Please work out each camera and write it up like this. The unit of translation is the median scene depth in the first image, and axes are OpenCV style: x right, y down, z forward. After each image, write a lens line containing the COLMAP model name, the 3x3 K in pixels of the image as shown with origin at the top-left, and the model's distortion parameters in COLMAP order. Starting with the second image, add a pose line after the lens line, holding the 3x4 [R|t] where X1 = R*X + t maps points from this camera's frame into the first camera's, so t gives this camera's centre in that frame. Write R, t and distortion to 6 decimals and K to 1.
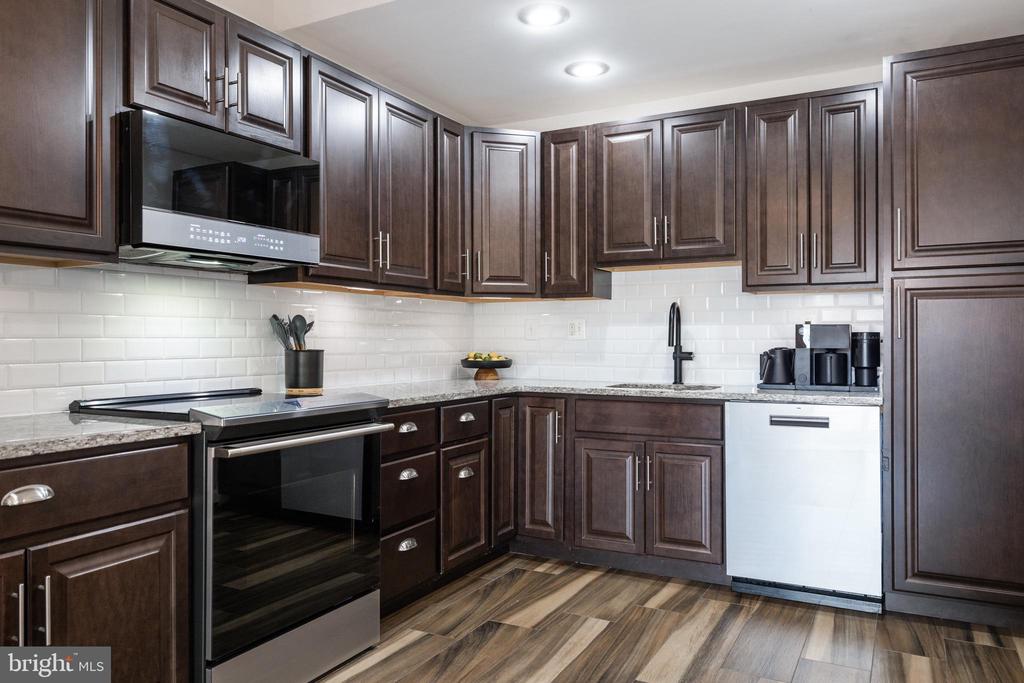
lens RADIAL K [[759.0, 0, 512.0], [0, 759.0, 341.5], [0, 0, 1]] dist [0.002513, 0.000288]
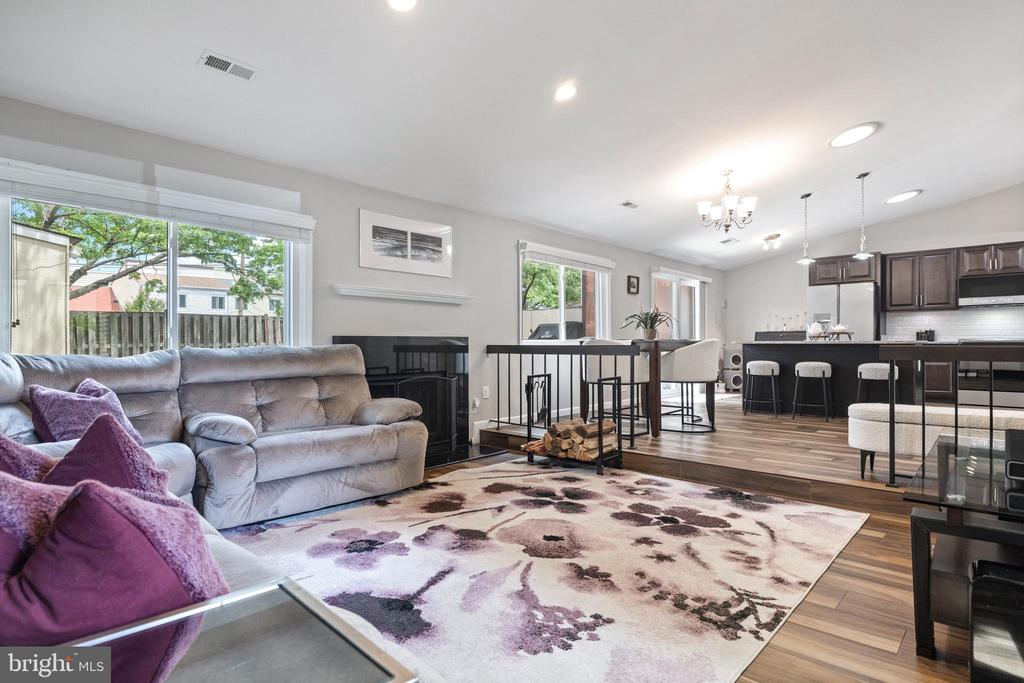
lens RADIAL K [[549.6, 0, 512.0], [0, 549.6, 341.5], [0, 0, 1]] dist [-0.002866, -0.000071]
pose [[-0.252161, 0.001033, -0.967685, 2.624448], [0.004219, 0.999991, -0.000032, 0.066789], [0.967676, -0.004091, -0.252163, -0.635605]]
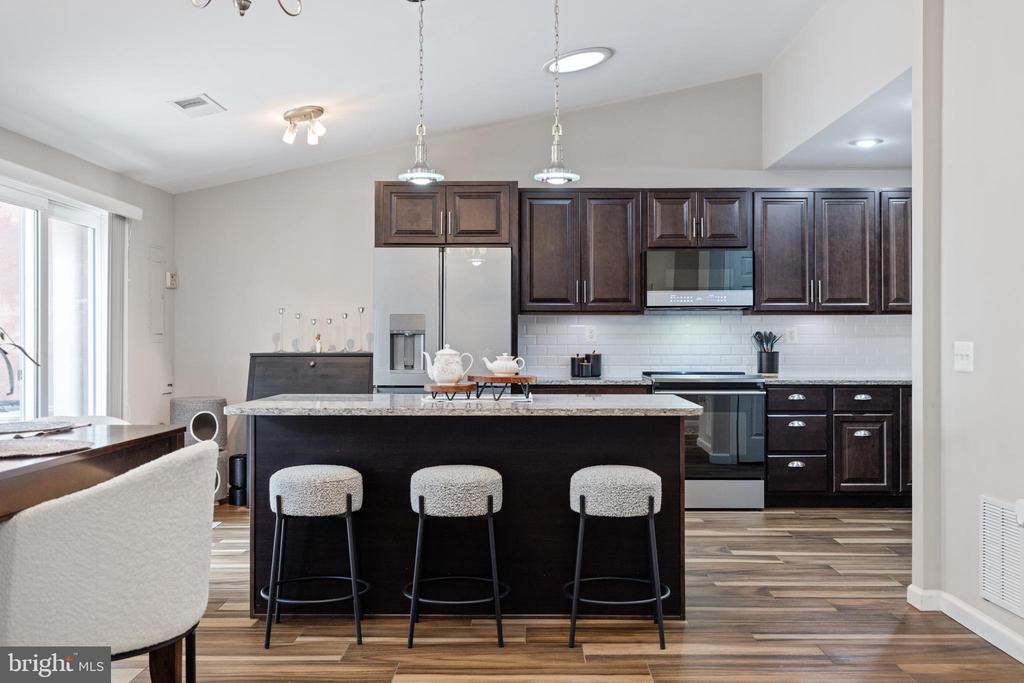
lens RADIAL K [[1006.3, 0, 512.0], [0, 1006.3, 341.5], [0, 0, 1]] dist [-0.004265, 0.003841]
pose [[0.454607, 0.004355, -0.890682, 1.522636], [-0.001054, 0.999990, 0.004352, -0.021620], [0.890692, -0.001040, 0.454607, -0.589043]]
